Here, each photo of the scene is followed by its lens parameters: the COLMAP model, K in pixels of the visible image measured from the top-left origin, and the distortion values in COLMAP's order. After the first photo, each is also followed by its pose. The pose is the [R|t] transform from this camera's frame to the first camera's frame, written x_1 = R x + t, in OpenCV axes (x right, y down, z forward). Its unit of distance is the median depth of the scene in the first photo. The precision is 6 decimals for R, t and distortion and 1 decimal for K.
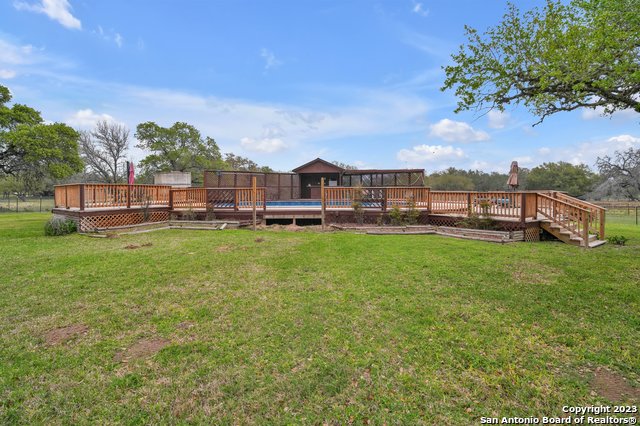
lens RADIAL K [[333.9, 0, 320.3], [0, 333.9, 206.6], [0, 0, 1]] dist [0.003896, 0.000650]
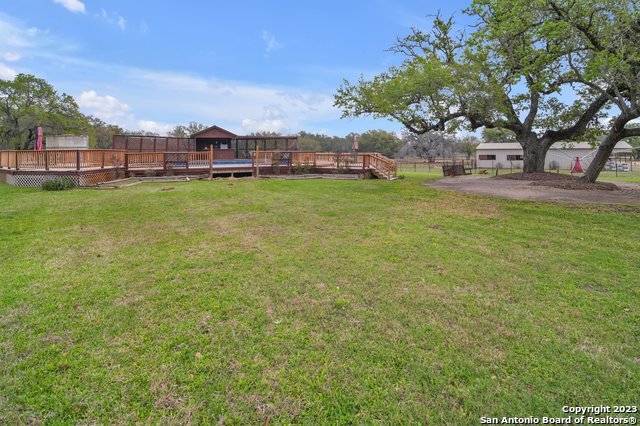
lens RADIAL K [[320.8, 0, 318.2], [0, 320.8, 210.9], [0, 0, 1]] dist [0.003082, 0.000511]
pose [[0.906300, -0.079766, 0.415039, -0.341369], [0.022551, 0.989756, 0.140977, 0.010652], [-0.422032, -0.118407, 0.898815, -0.477964]]
